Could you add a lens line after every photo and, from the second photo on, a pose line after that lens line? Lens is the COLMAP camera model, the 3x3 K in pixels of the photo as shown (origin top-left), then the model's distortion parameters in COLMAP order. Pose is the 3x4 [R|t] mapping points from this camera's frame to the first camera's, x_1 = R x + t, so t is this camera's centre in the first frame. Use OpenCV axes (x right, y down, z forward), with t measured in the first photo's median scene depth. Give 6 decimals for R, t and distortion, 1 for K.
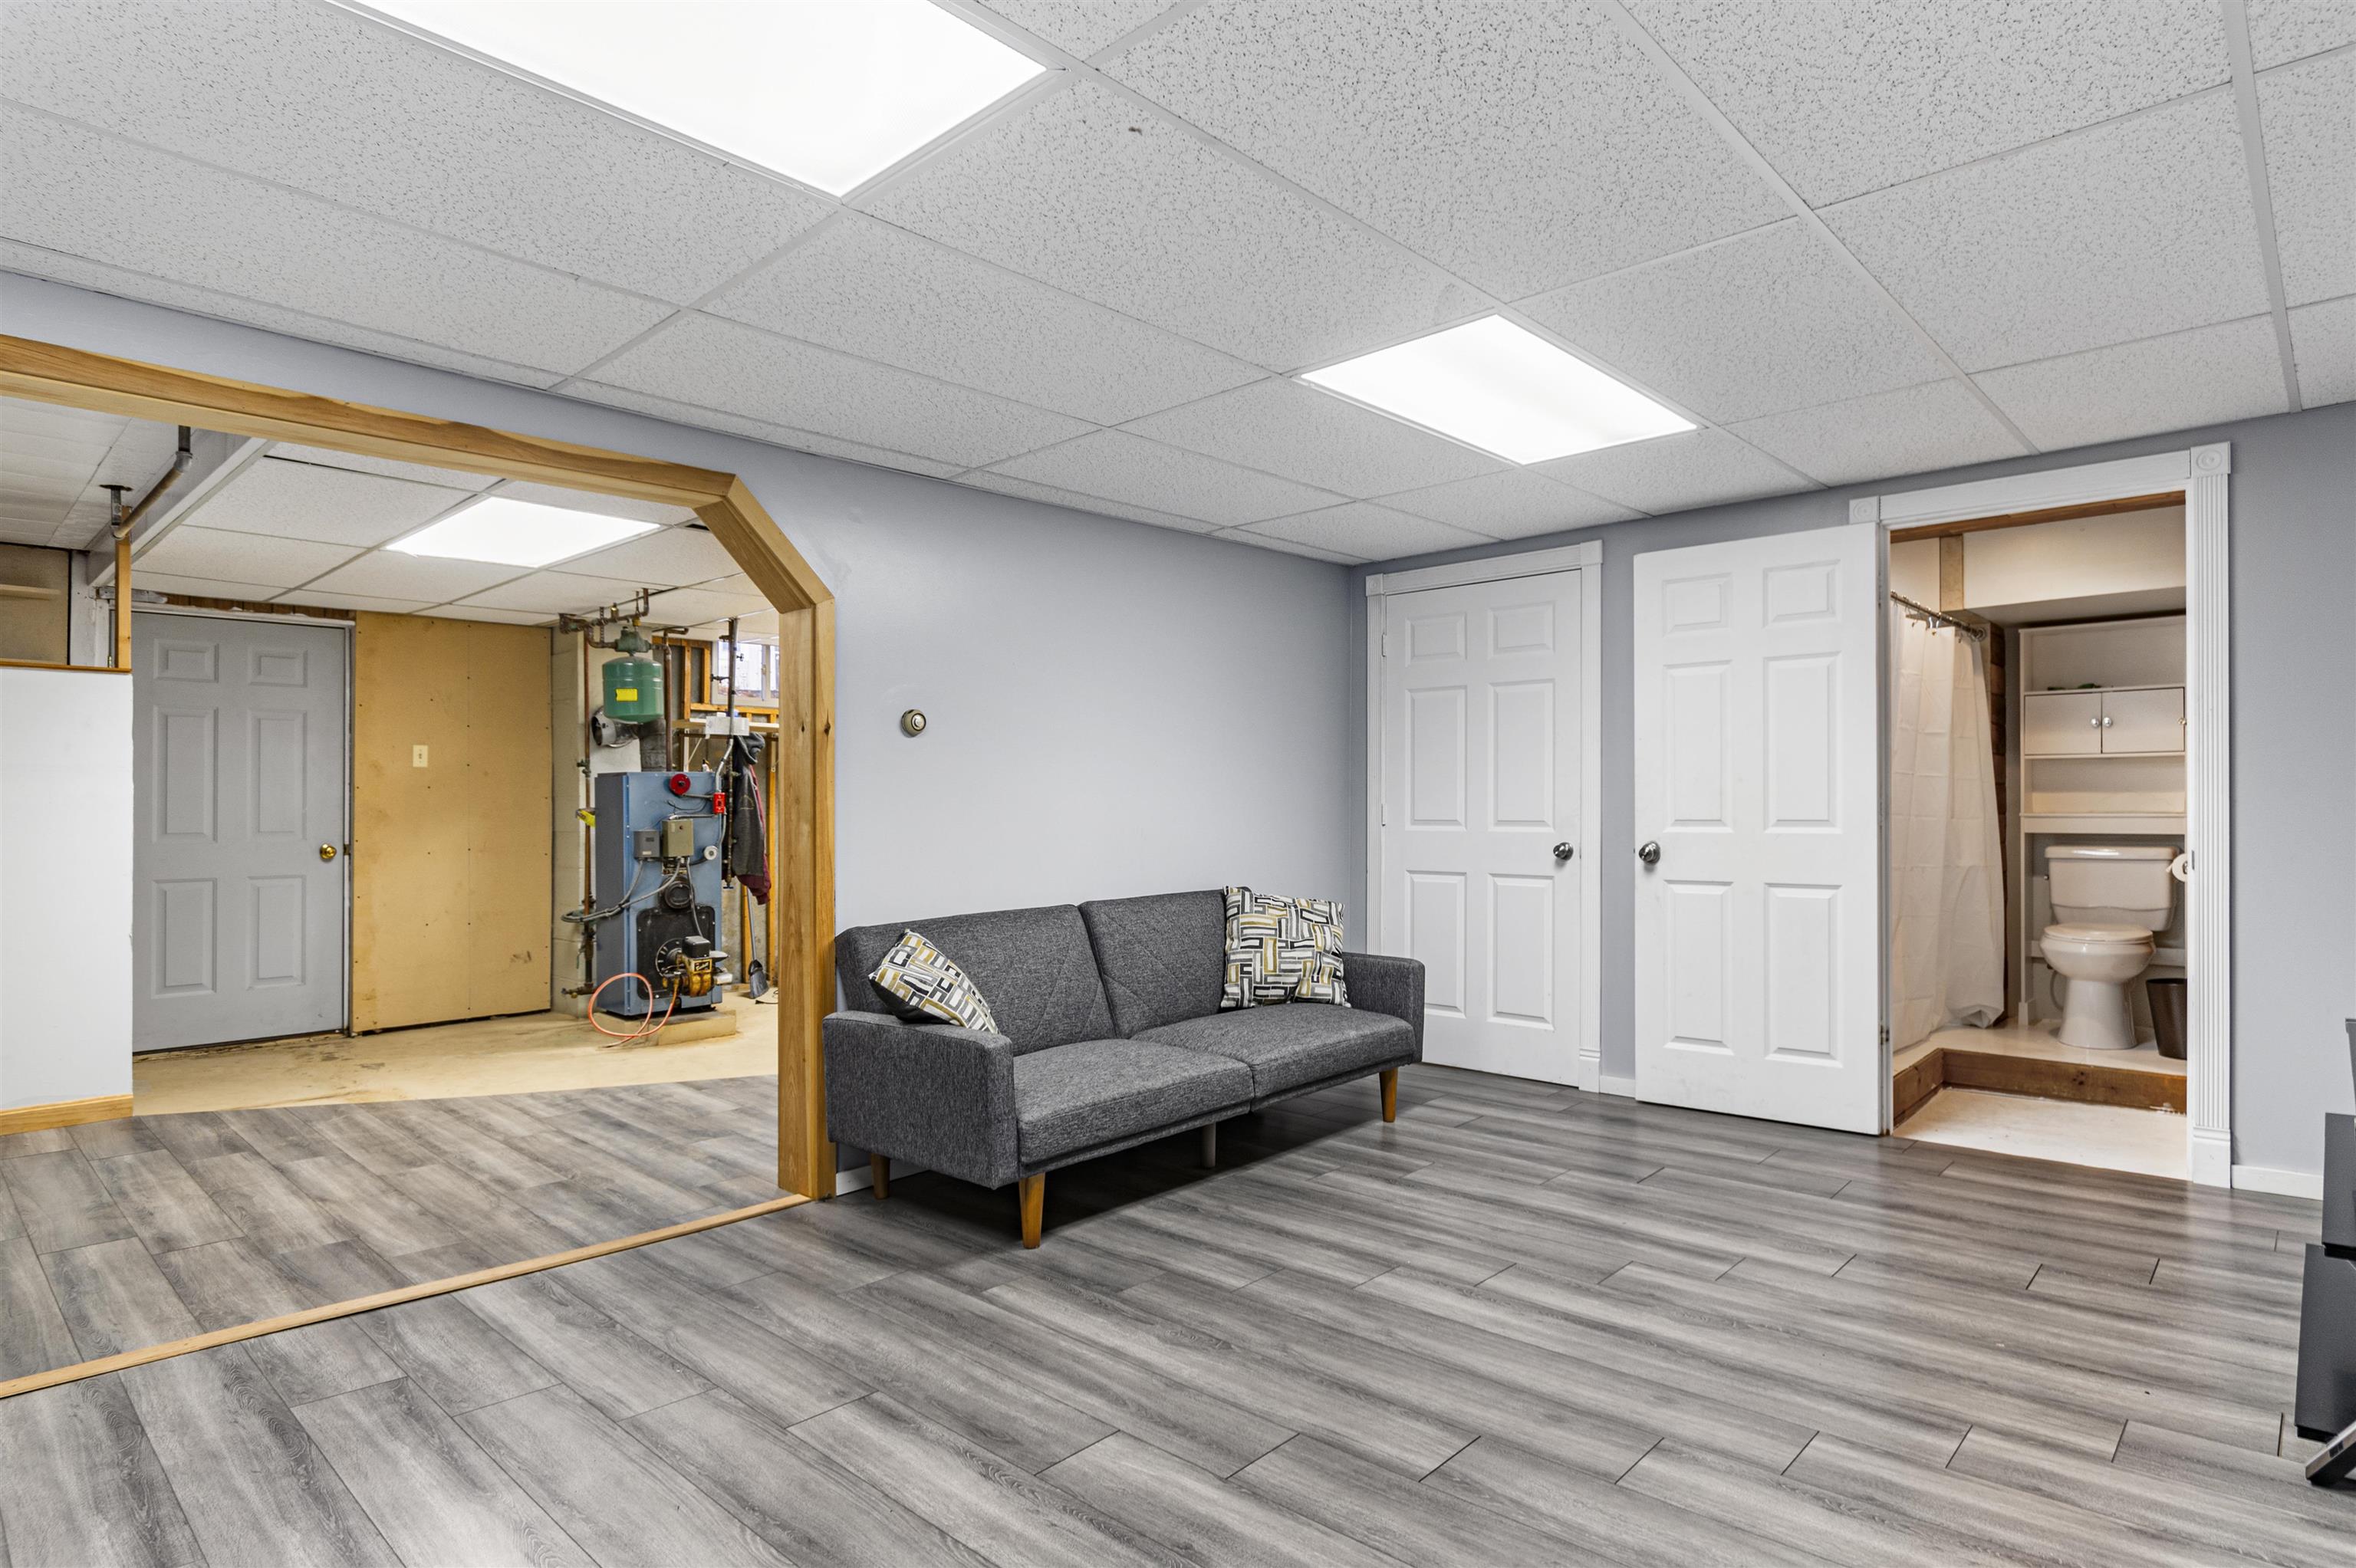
lens RADIAL K [[1290.9, 0, 1152.1], [0, 1290.9, 787.9], [0, 0, 1]] dist [-0.008997, 0.003028]
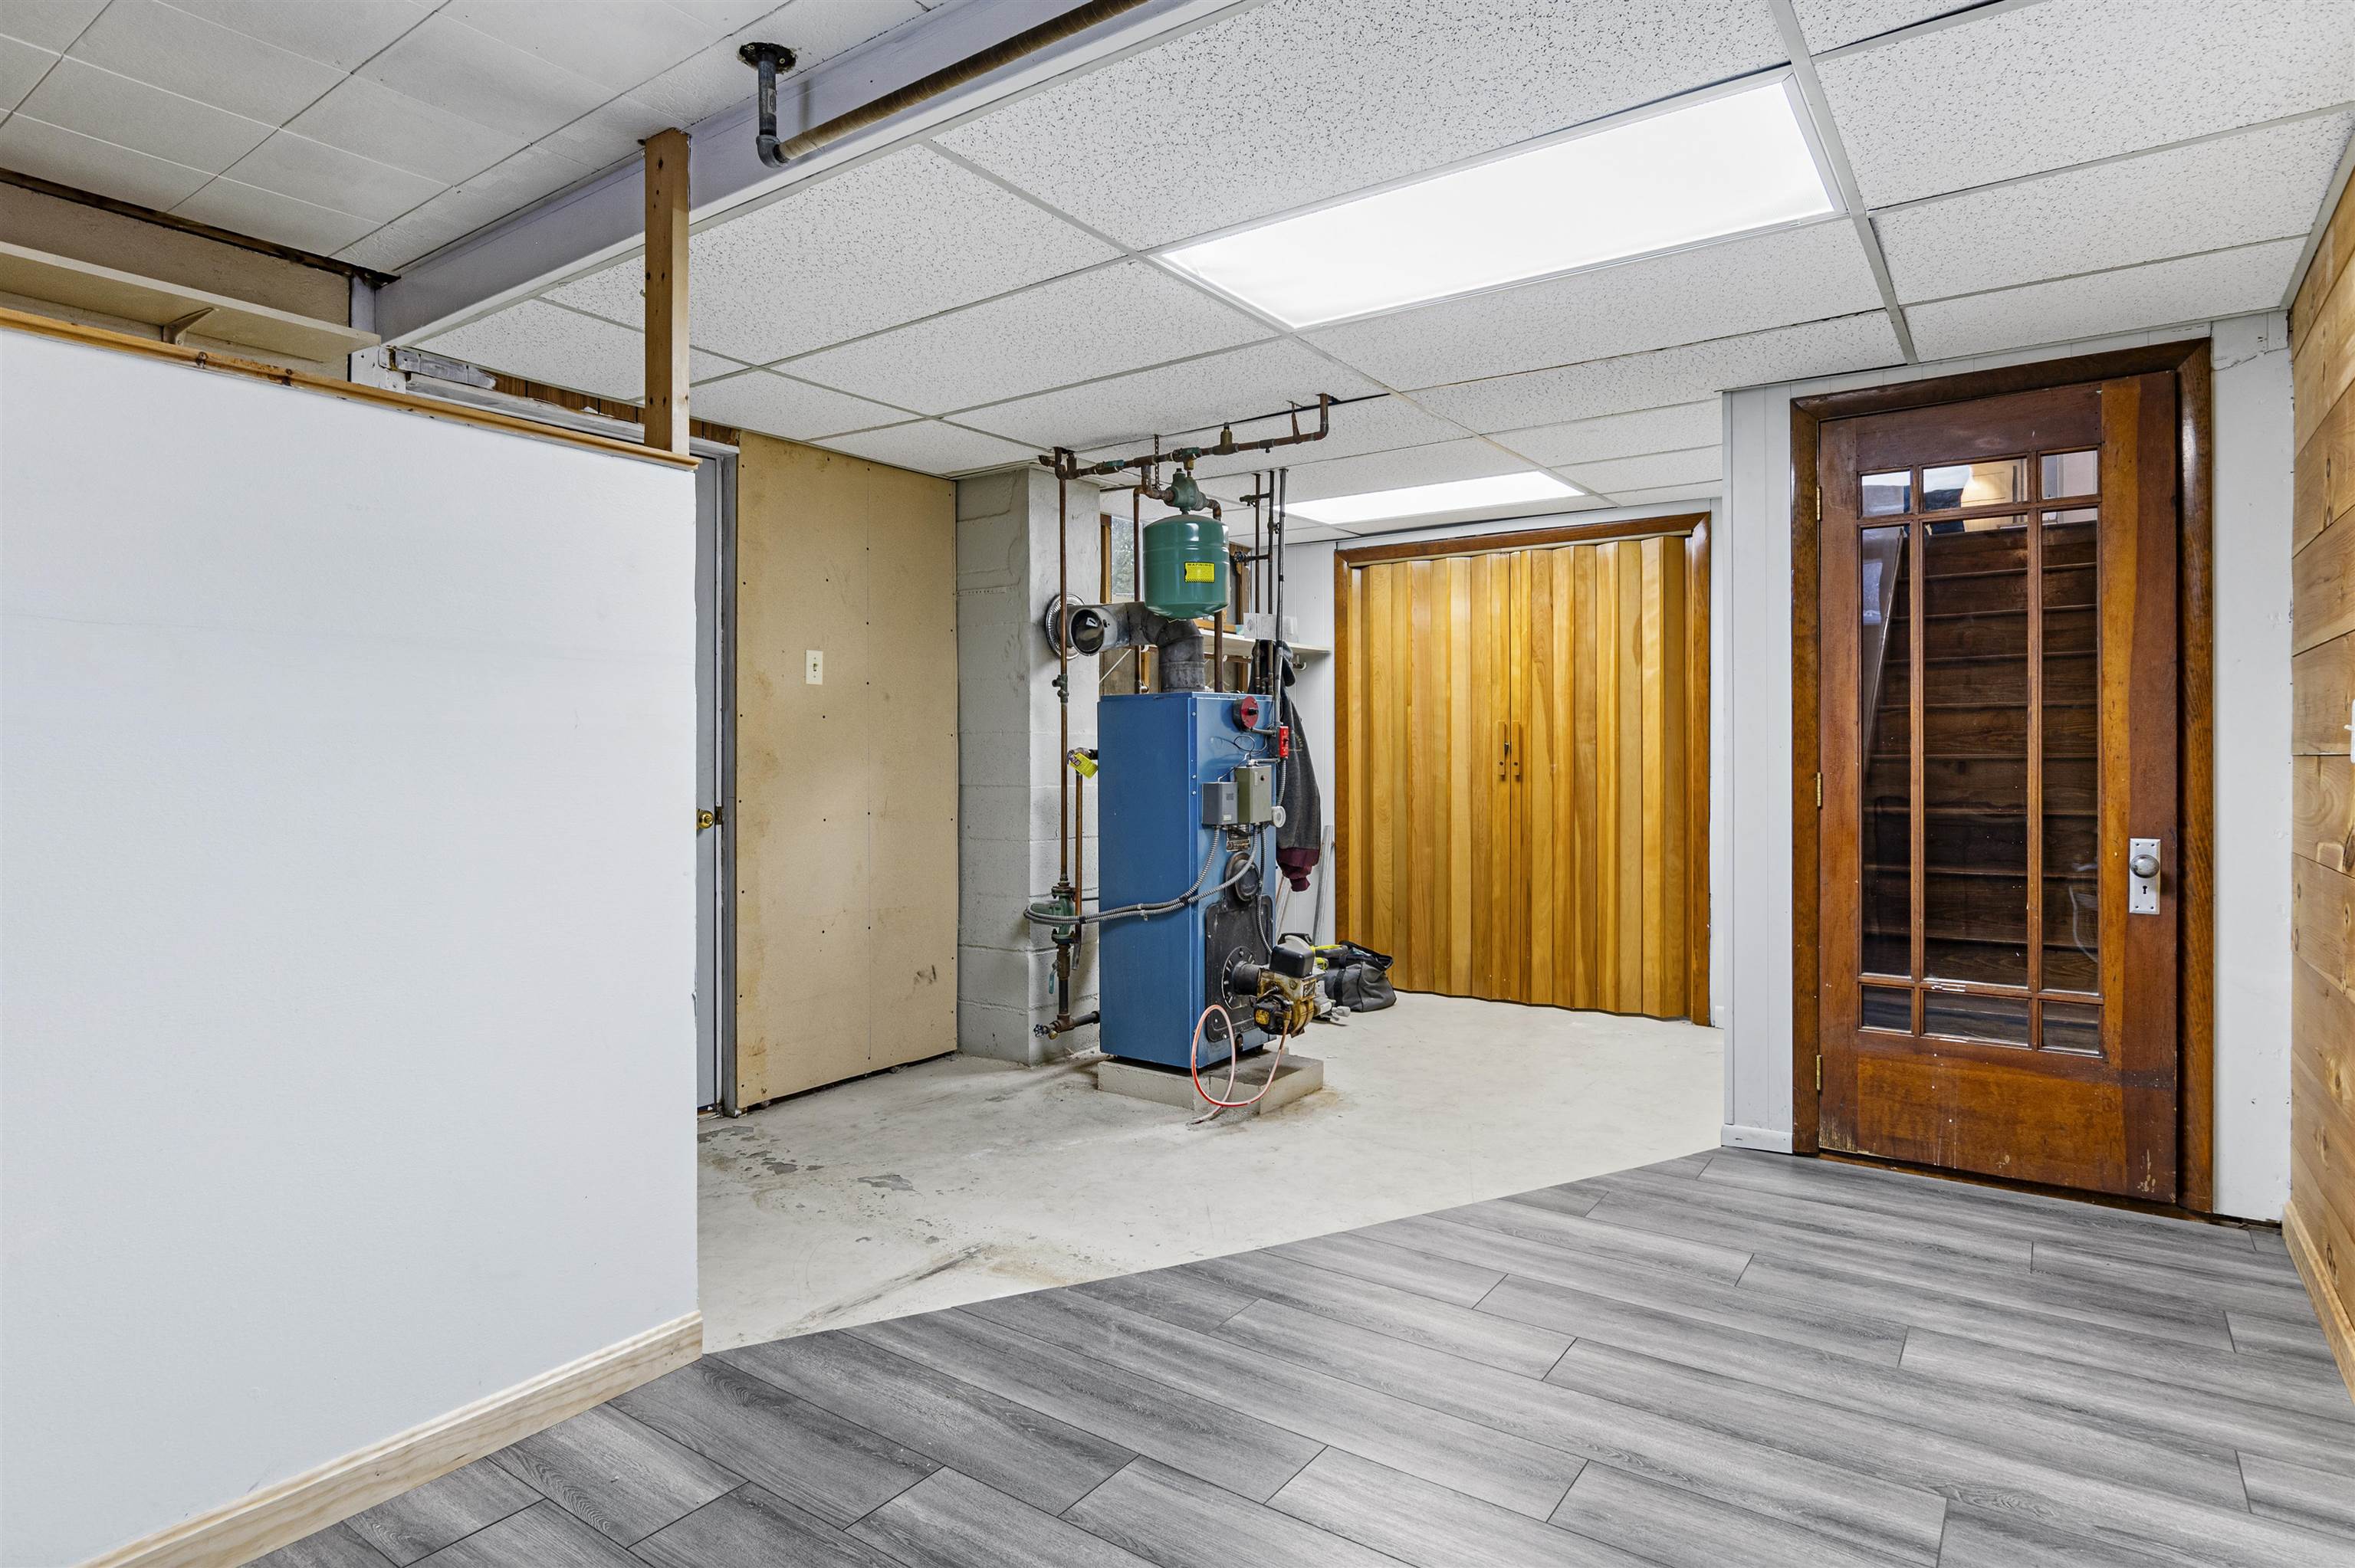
lens RADIAL K [[1290.4, 0, 1165.4], [0, 1290.4, 745.5], [0, 0, 1]] dist [-0.008997, 0.003028]
pose [[0.988462, 0.000350, 0.151469, -0.924967], [-0.000944, 0.999992, 0.003851, 0.021317], [-0.151466, -0.003950, 0.988455, 0.643700]]
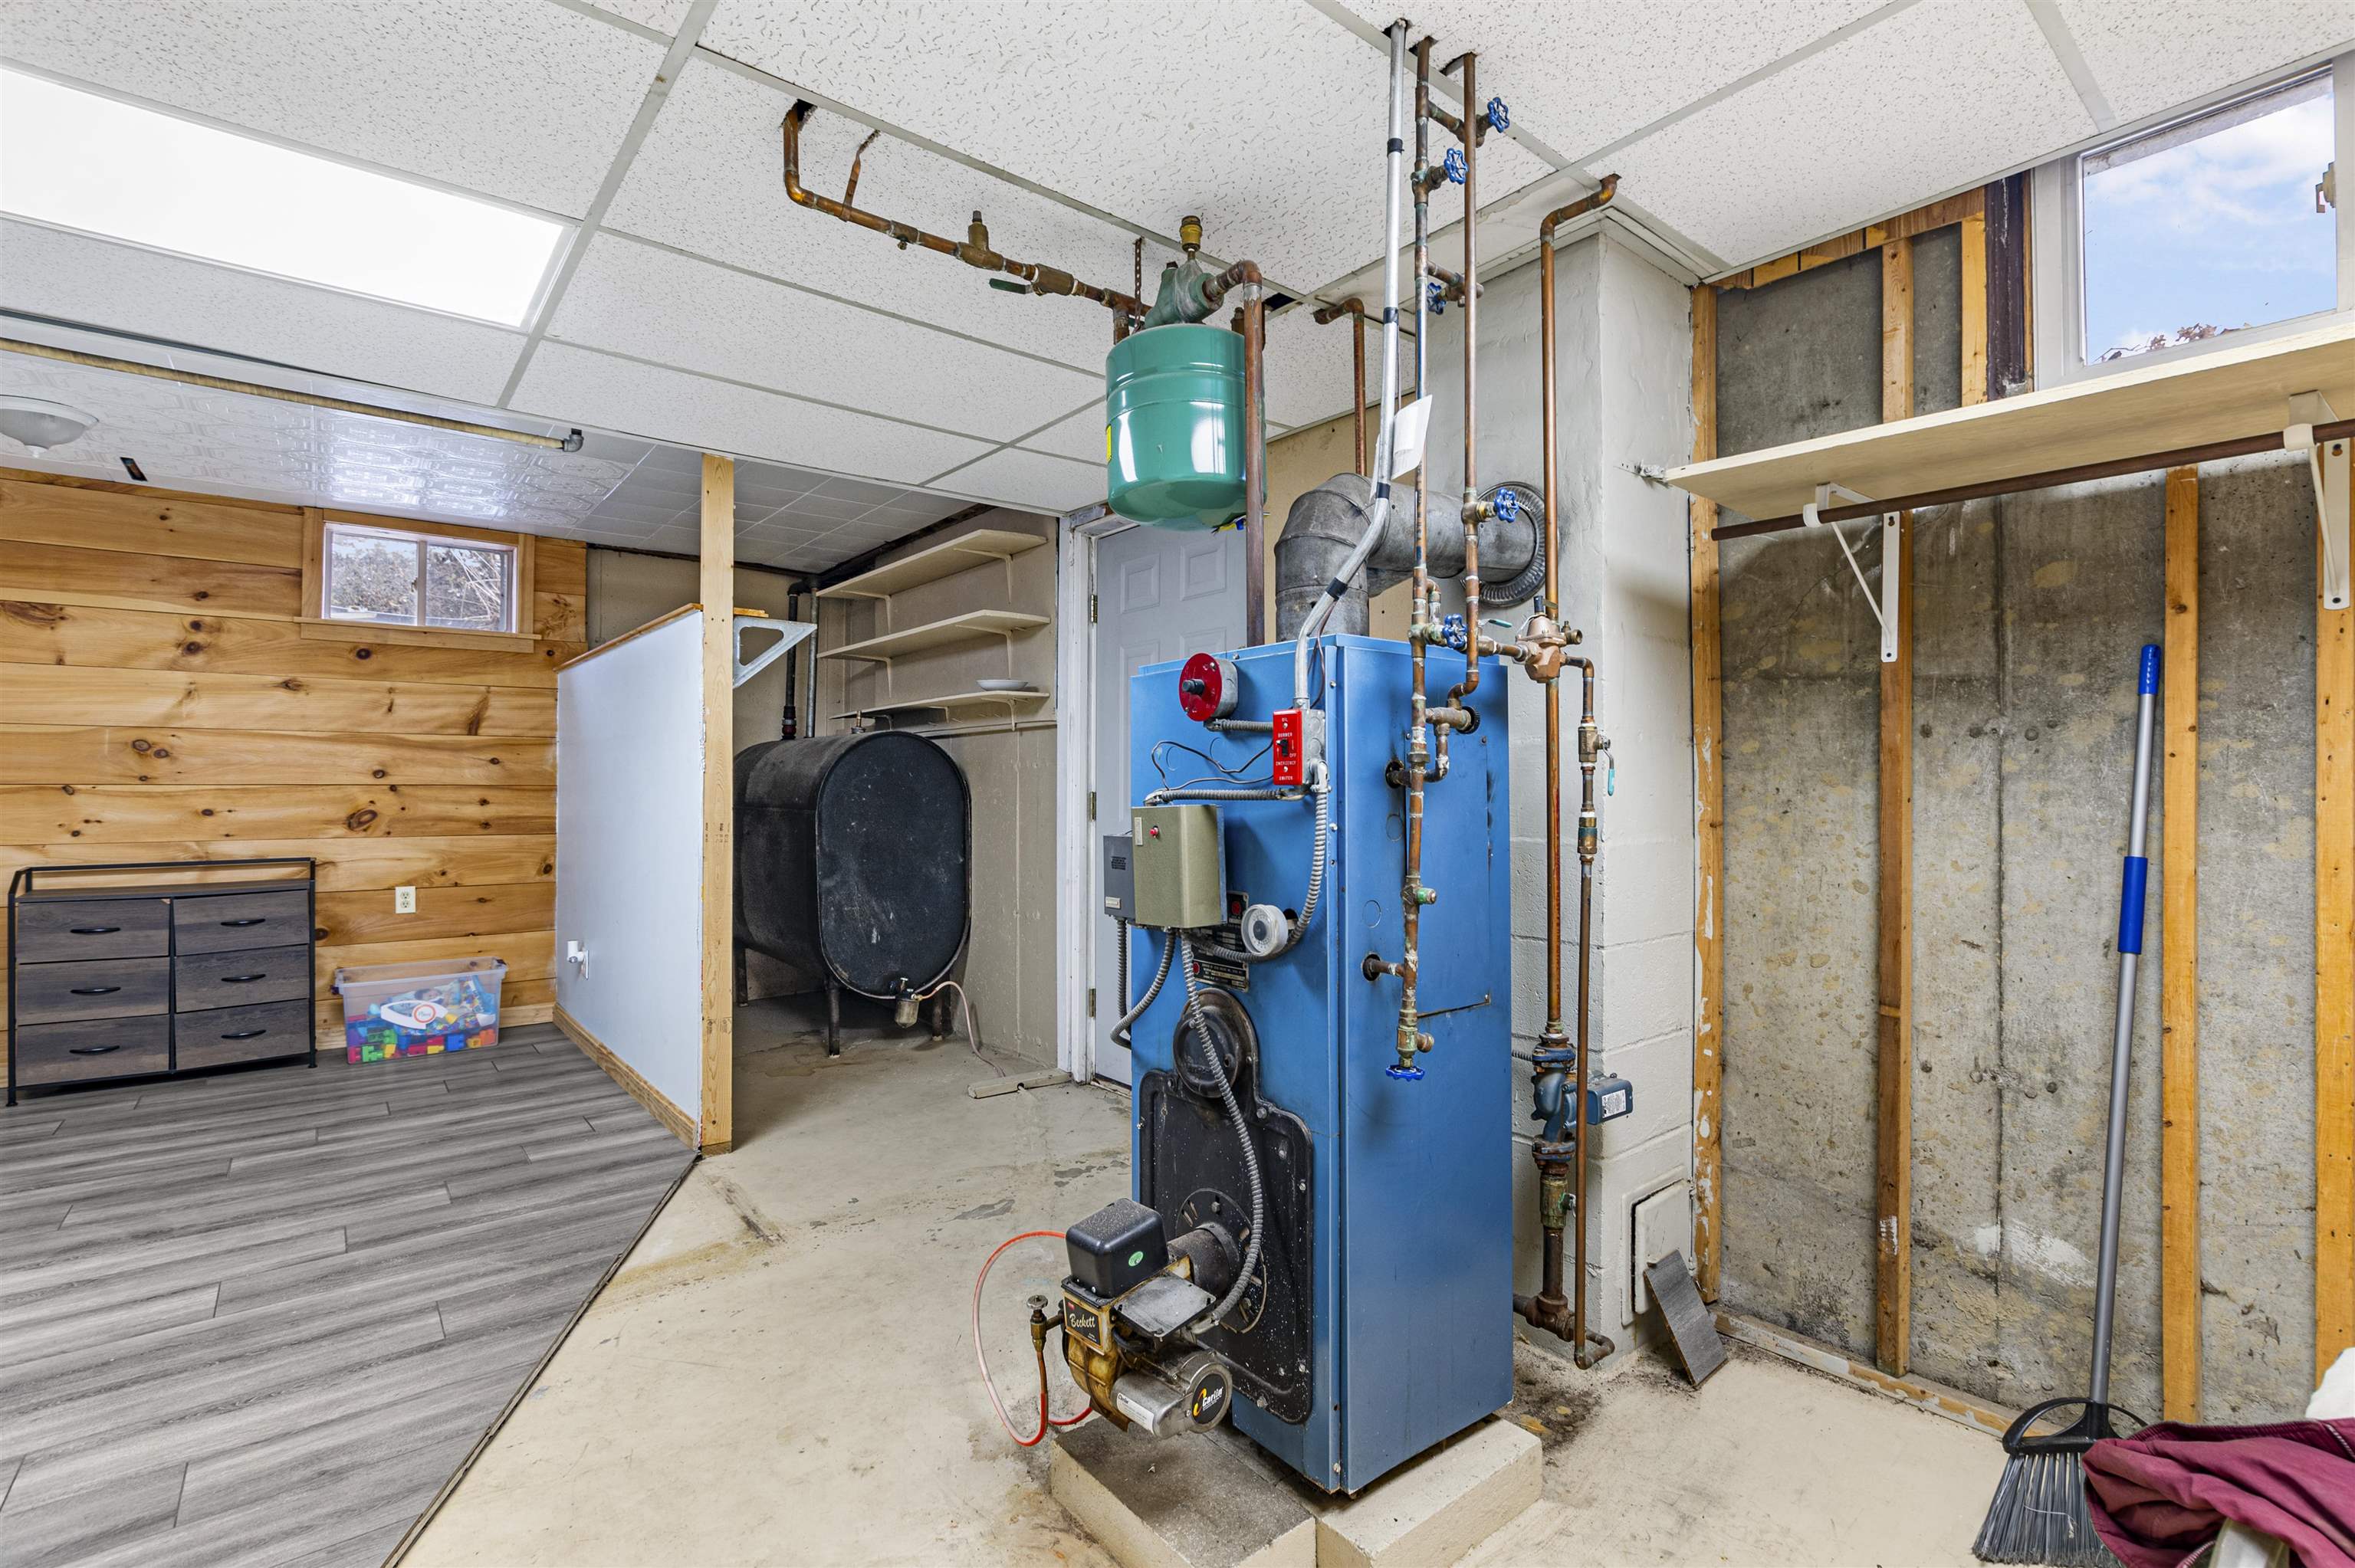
lens RADIAL K [[1046.8, 0, 1164.5], [0, 1046.8, 789.7], [0, 0, 1]] dist [-0.025509, 0.003010]
pose [[-0.112163, 0.006024, -0.993672, -0.232556], [0.010143, 0.999936, 0.004917, 0.033052], [0.993638, -0.009527, -0.112217, 1.832866]]
